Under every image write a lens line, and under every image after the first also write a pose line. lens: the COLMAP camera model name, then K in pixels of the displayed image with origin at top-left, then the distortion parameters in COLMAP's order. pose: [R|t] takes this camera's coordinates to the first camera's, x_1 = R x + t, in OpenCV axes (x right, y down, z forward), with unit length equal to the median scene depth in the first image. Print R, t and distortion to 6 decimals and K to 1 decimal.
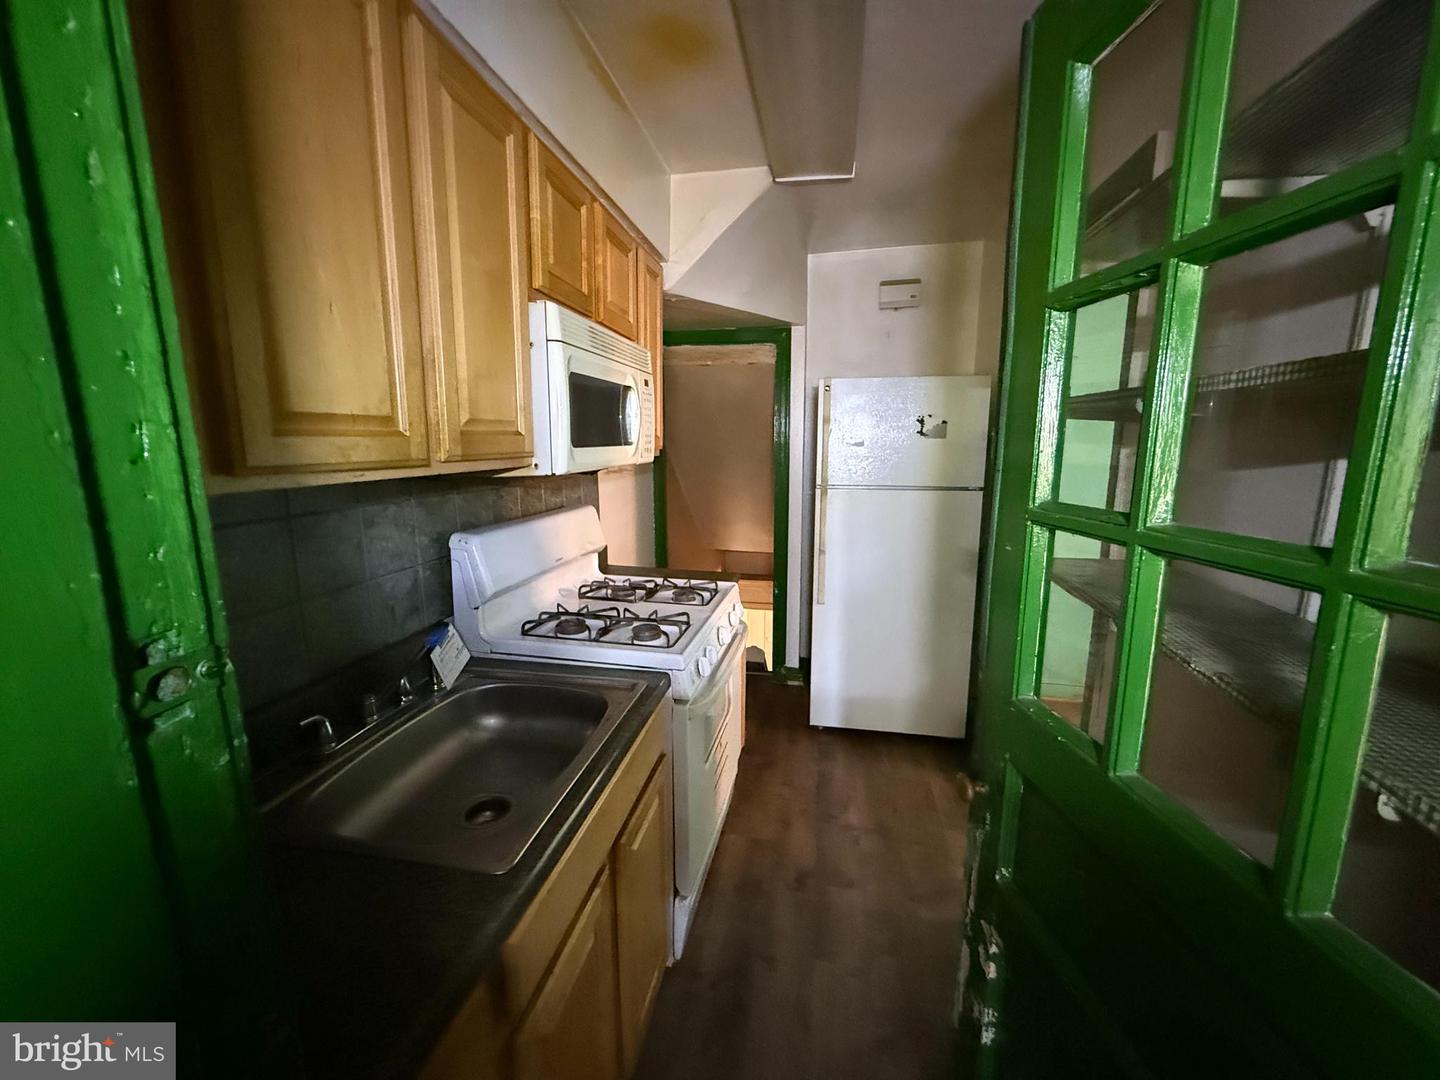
lens RADIAL K [[574.6, 0, 722.1], [0, 574.6, 532.6], [0, 0, 1]] dist [-0.000802, -0.000481]
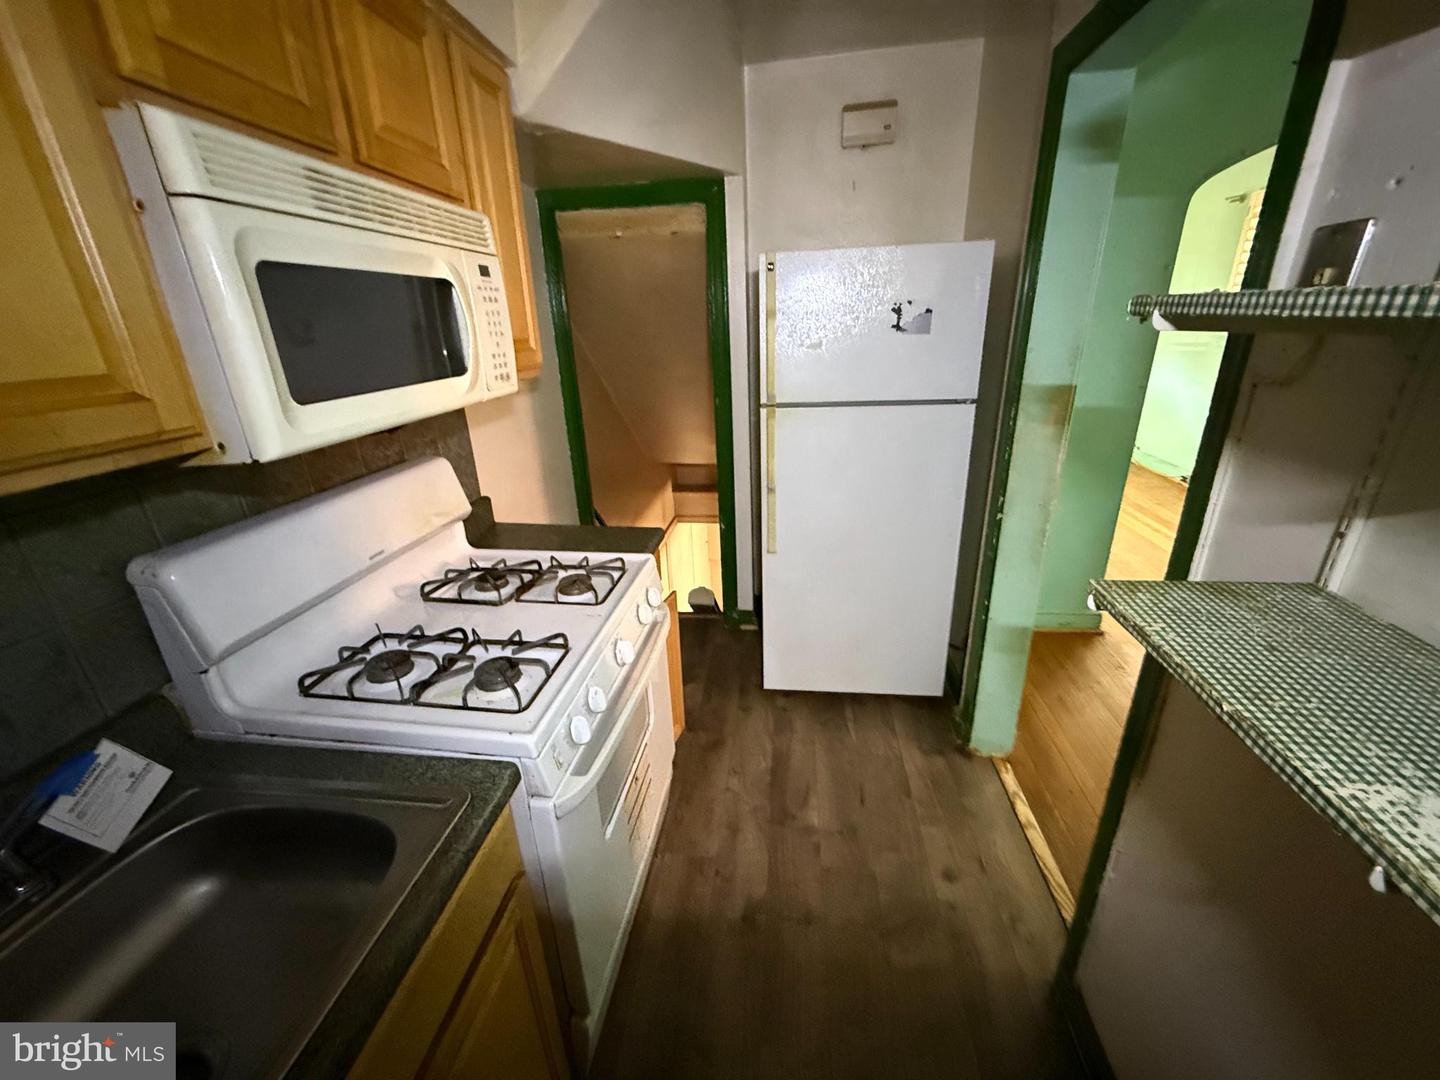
lens RADIAL K [[574.6, 0, 722.1], [0, 574.6, 538.5], [0, 0, 1]] dist [-0.000802, -0.000481]
pose [[0.997102, -0.058883, 0.048170, 0.076895], [0.048113, 0.978559, 0.200267, -0.073399], [-0.058929, -0.197369, 0.978557, 0.260501]]
